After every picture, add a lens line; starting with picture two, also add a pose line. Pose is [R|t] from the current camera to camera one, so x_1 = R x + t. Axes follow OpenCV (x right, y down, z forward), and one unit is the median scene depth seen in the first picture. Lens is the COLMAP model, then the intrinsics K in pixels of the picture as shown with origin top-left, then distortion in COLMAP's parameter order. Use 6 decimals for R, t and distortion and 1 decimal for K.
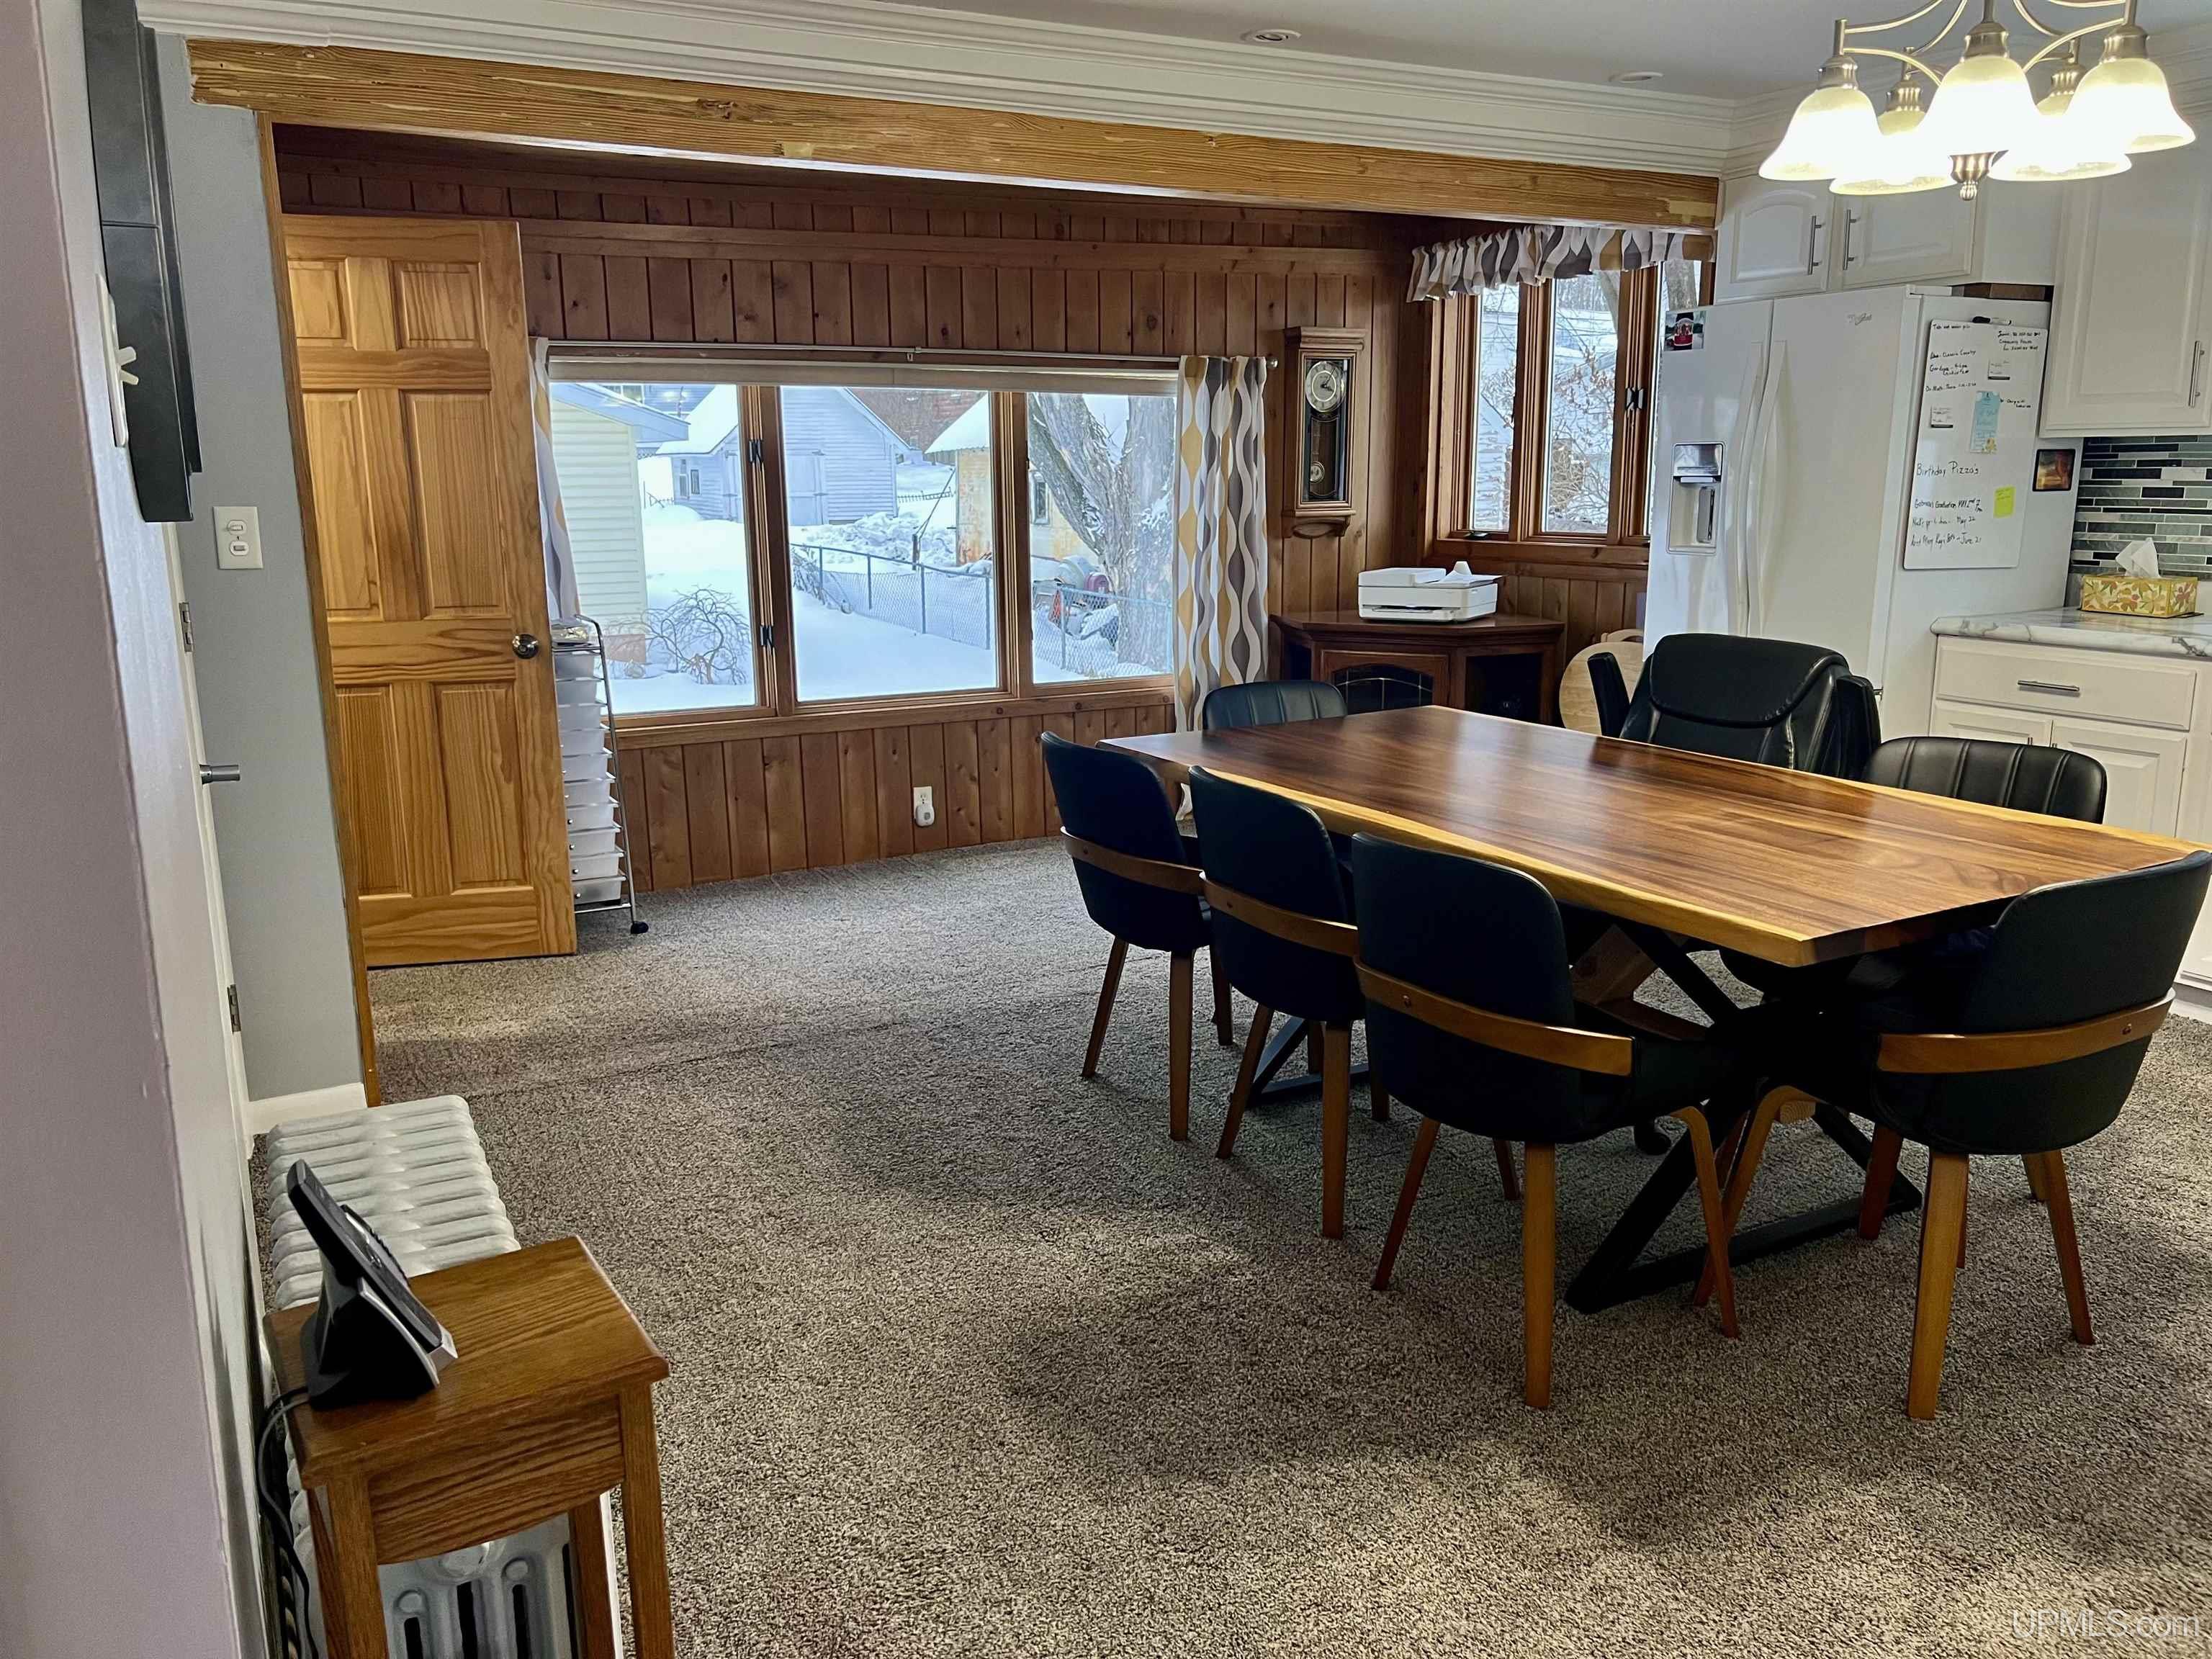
lens RADIAL K [[1677.6, 0, 1116.6], [0, 1677.6, 846.0], [0, 0, 1]] dist [0.025218, -0.035121]
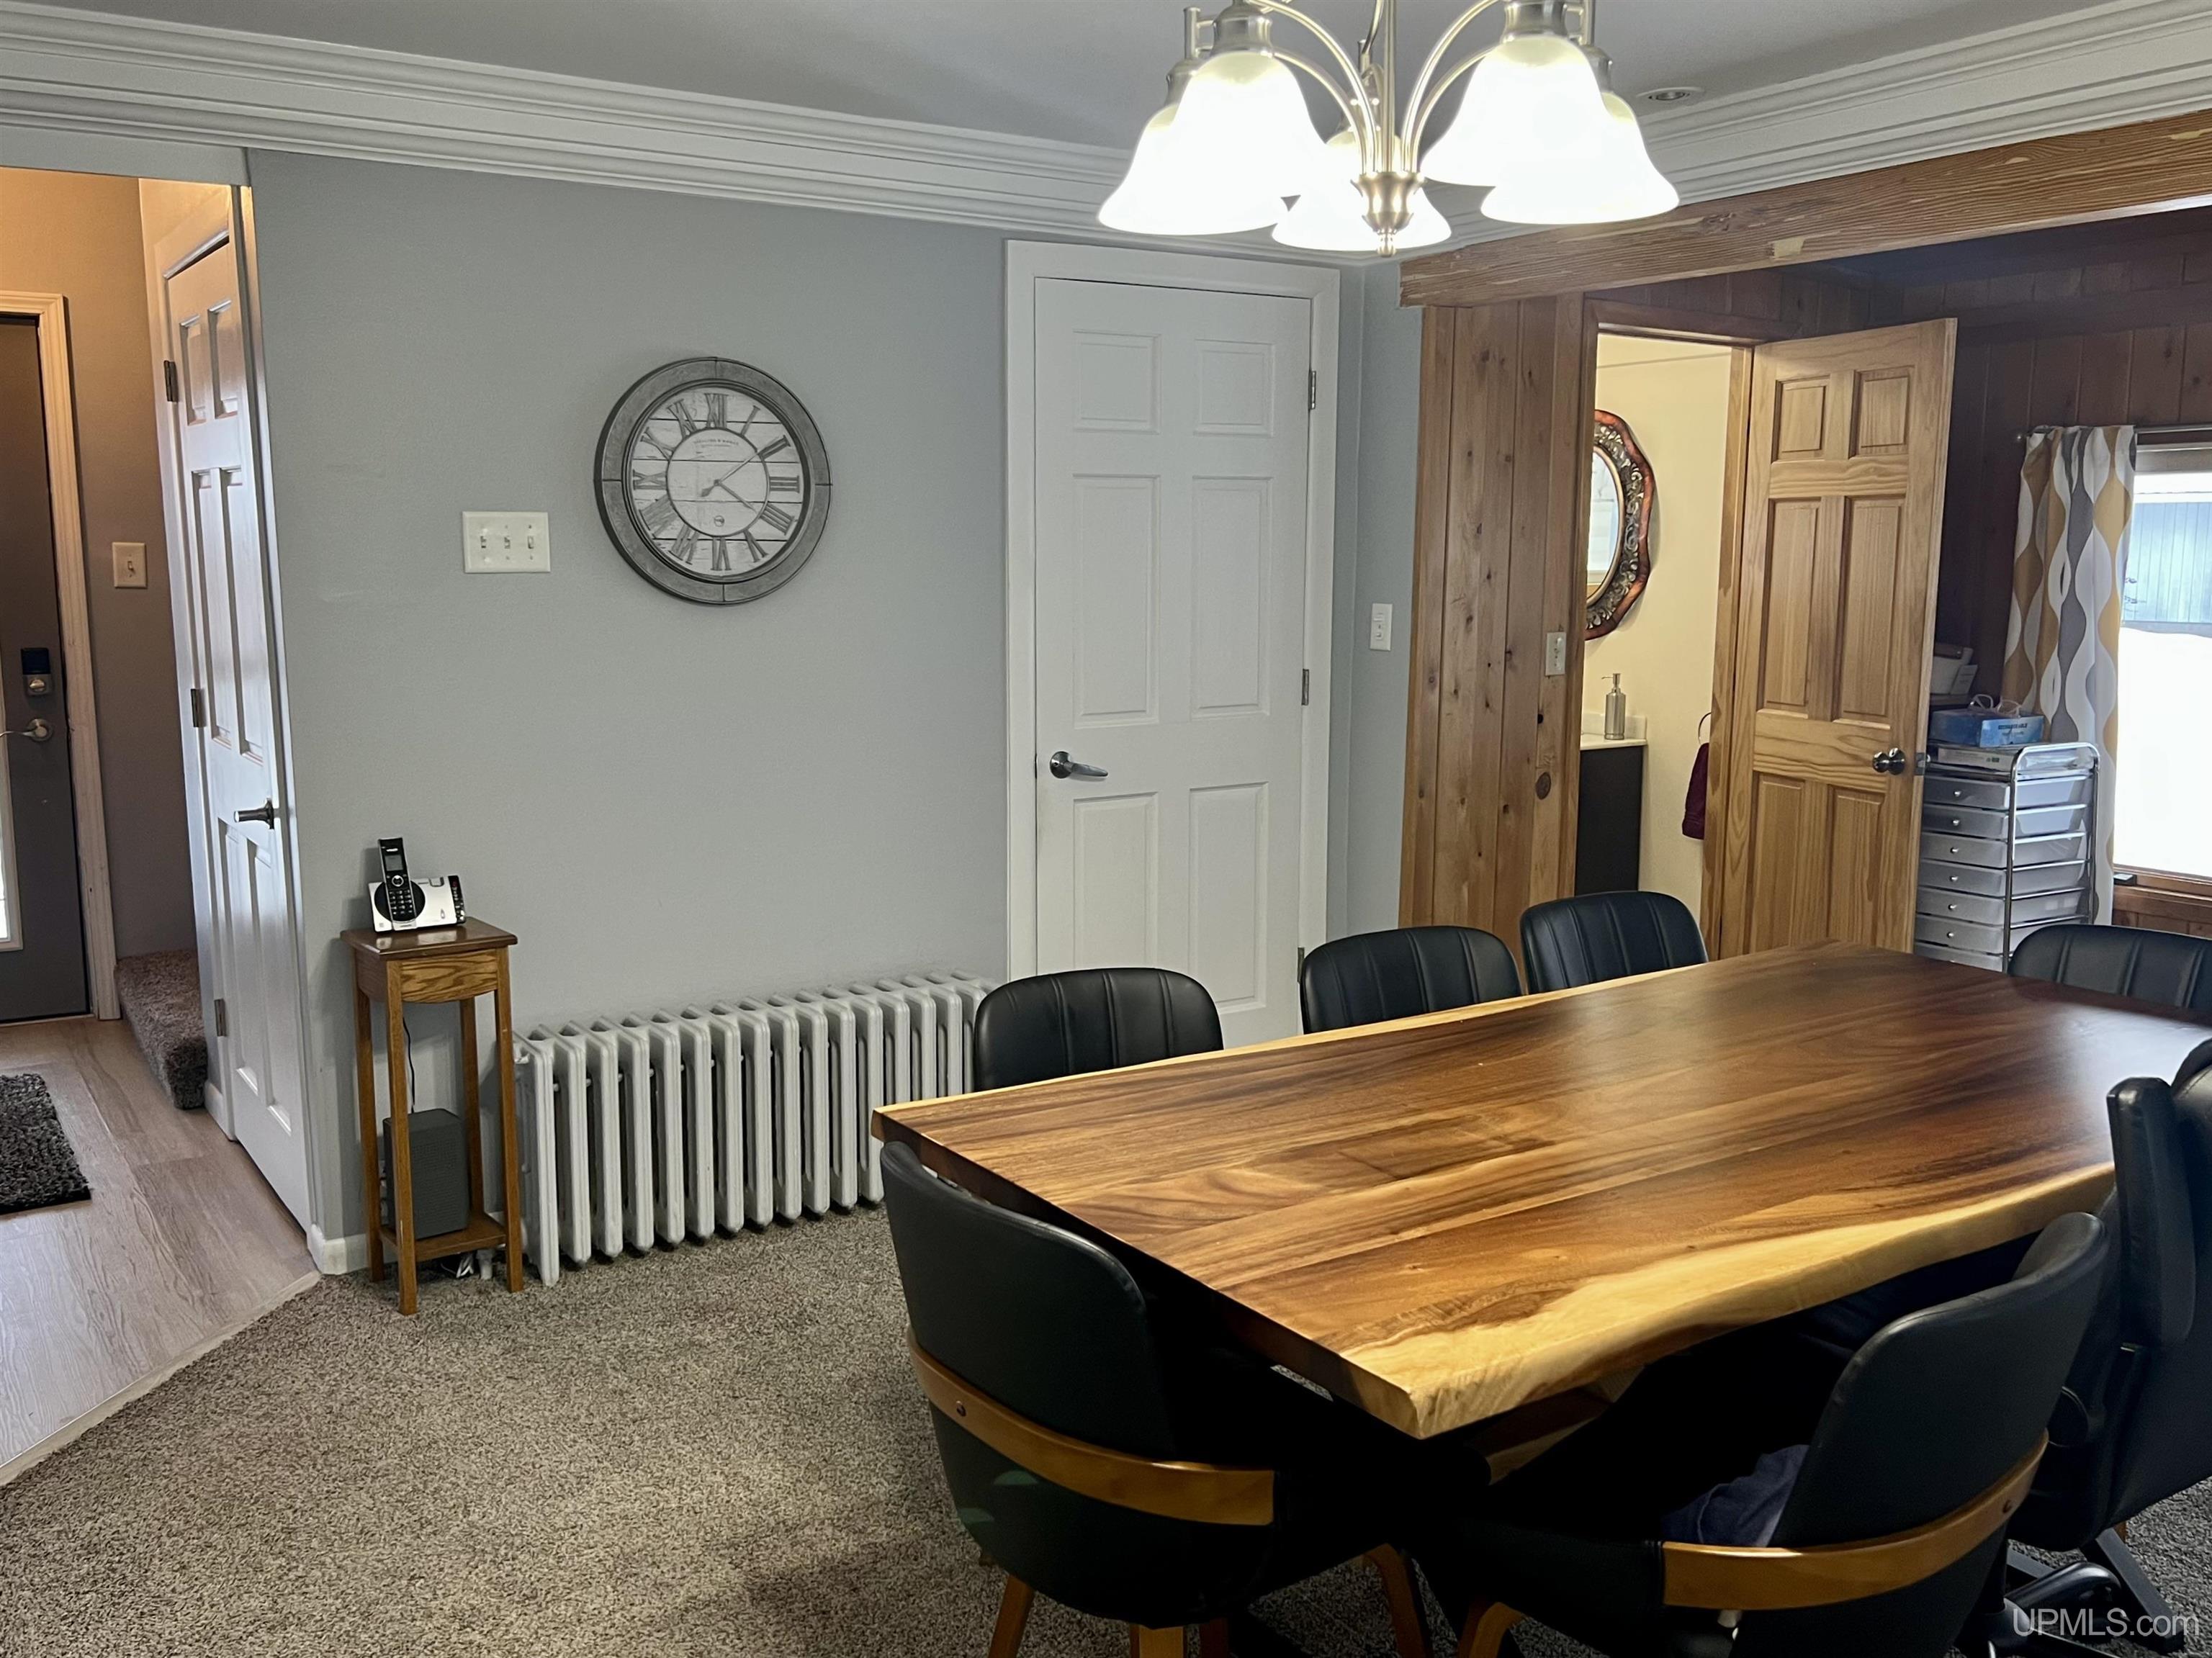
lens RADIAL K [[1926.7, 0, 1102.0], [0, 1926.7, 834.8], [0, 0, 1]] dist [0.123833, -0.204461]
pose [[0.077968, 0.157946, -0.984365, 0.598425], [-0.222967, 0.965123, 0.137198, -0.111593], [0.971703, 0.208783, 0.110466, 0.392849]]
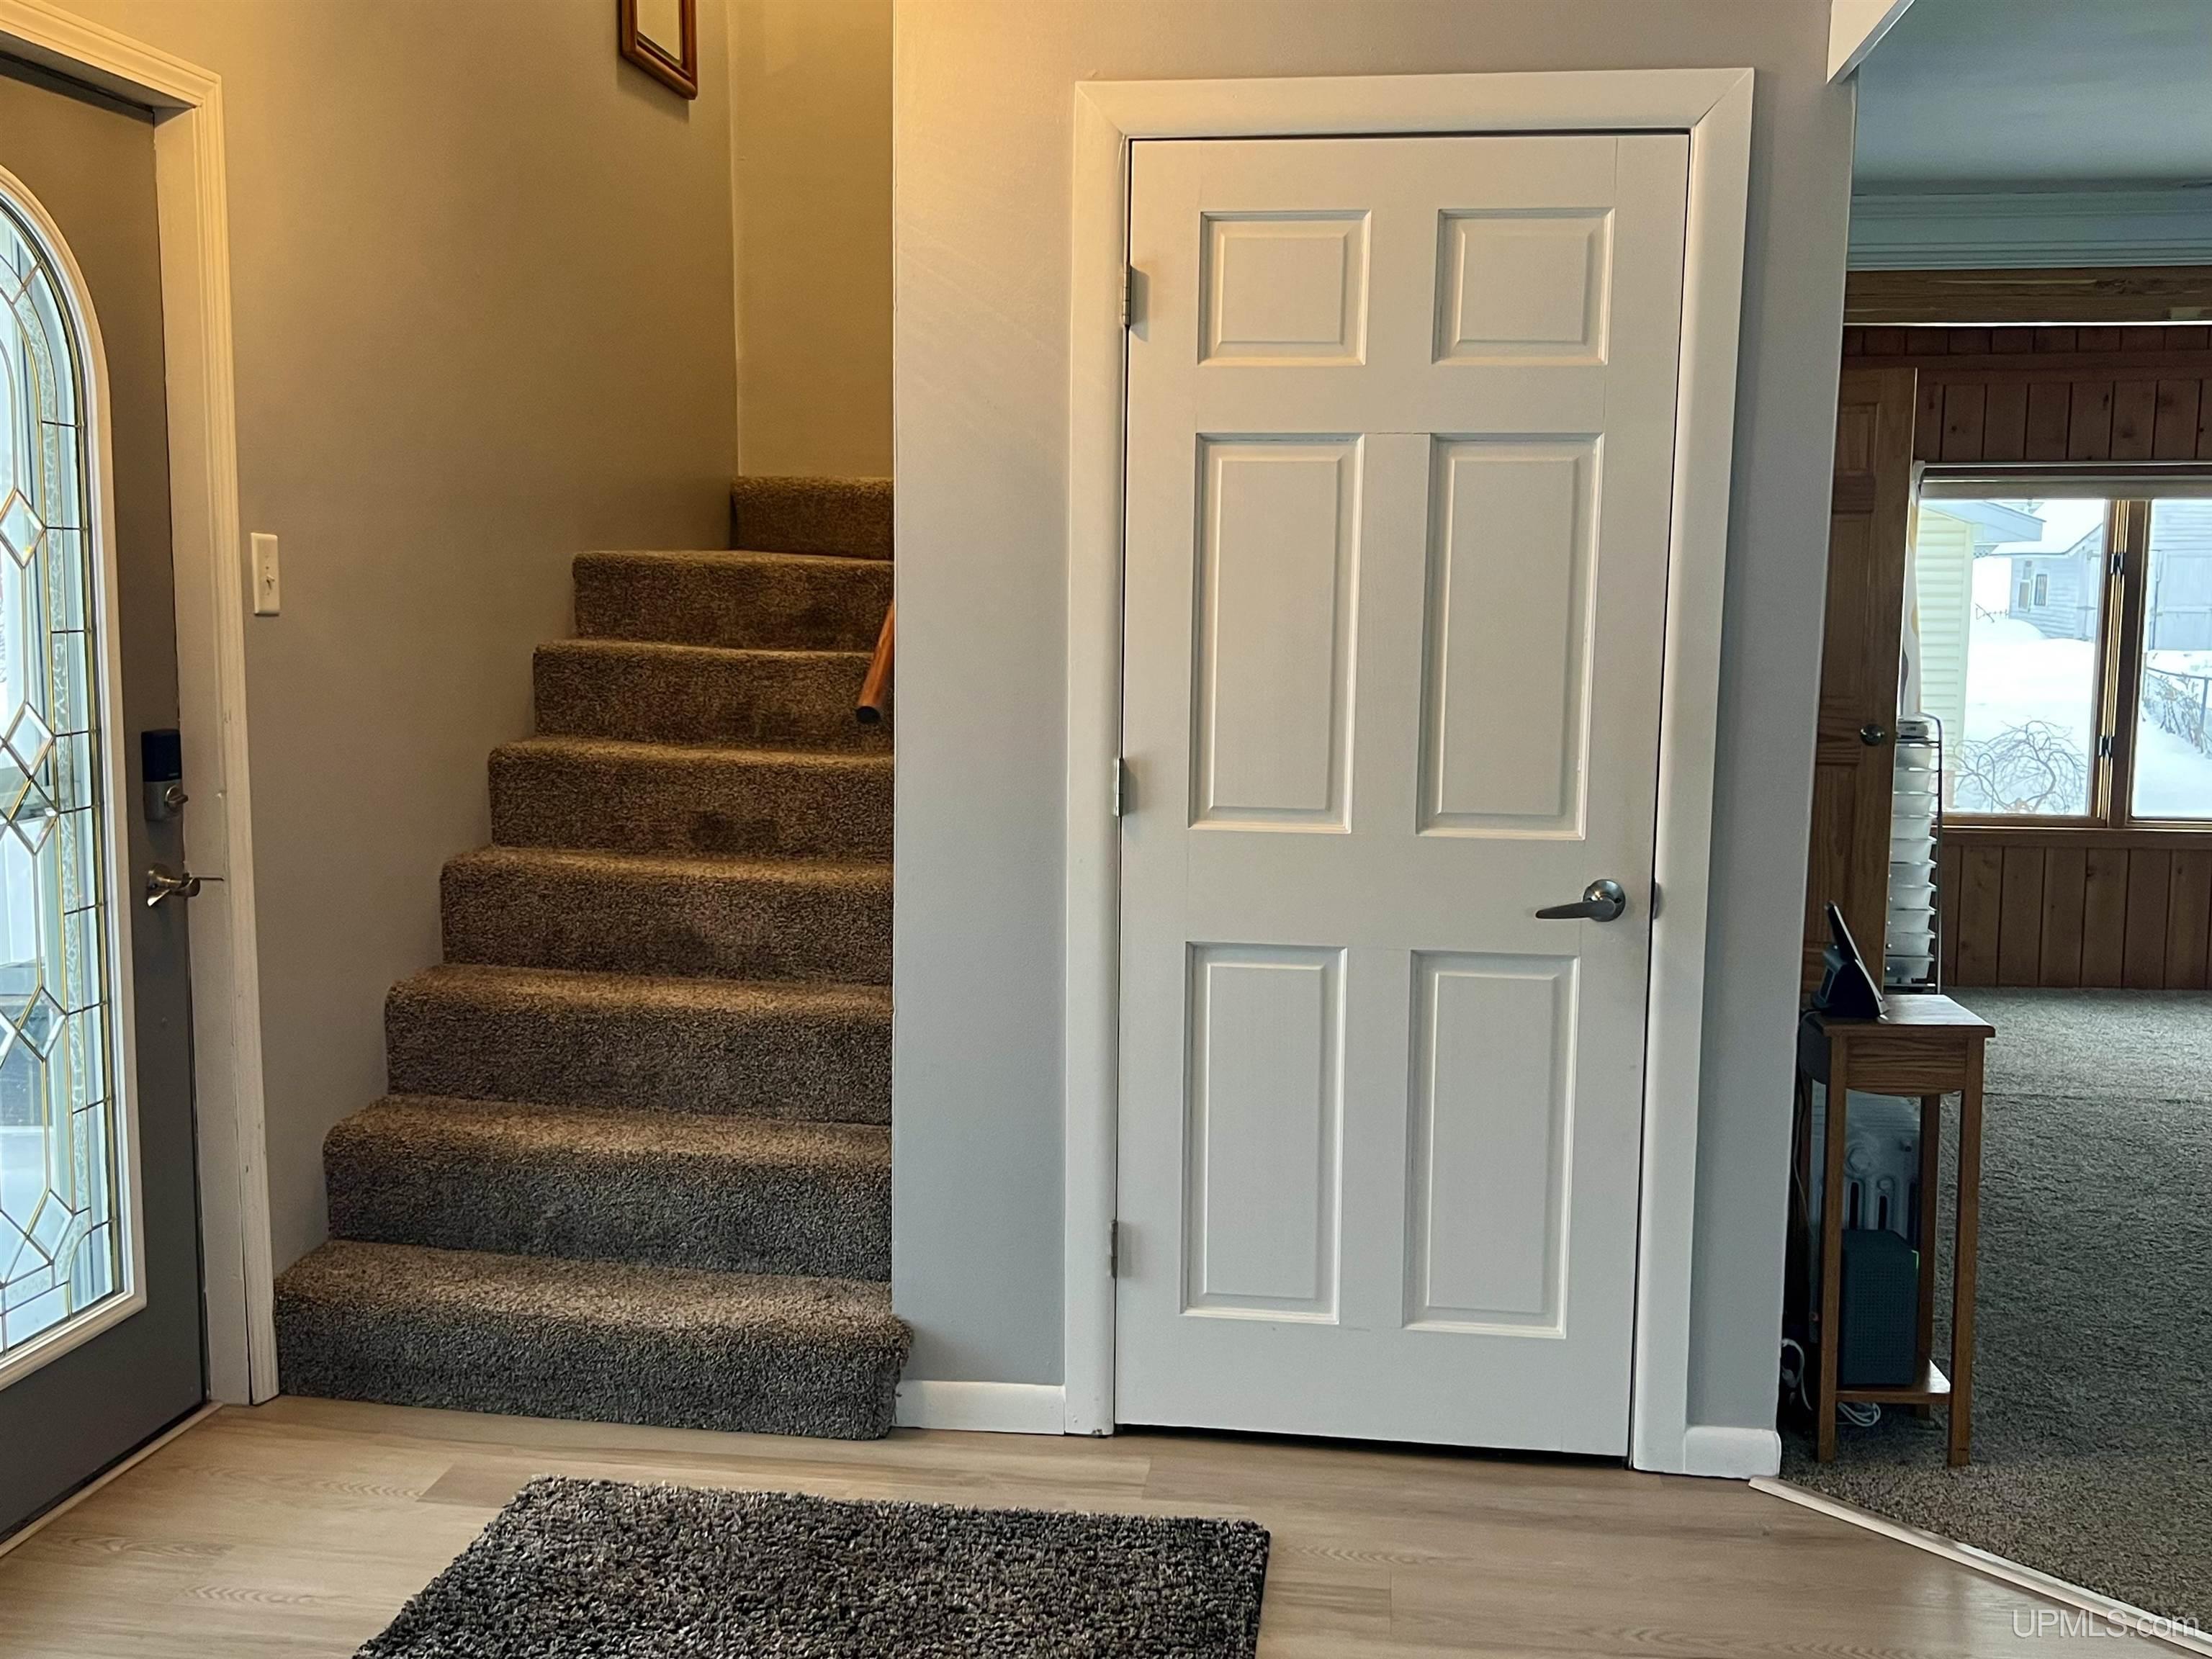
lens RADIAL K [[2244.8, 0, 1106.0], [0, 2244.8, 829.5], [0, 0, 1]] dist [0.012795, 0.023254]
pose [[0.807360, 0.085091, -0.583892, 0.098449], [-0.145836, 0.987623, -0.057724, 0.088873], [0.571754, 0.131756, 0.809777, -0.420249]]
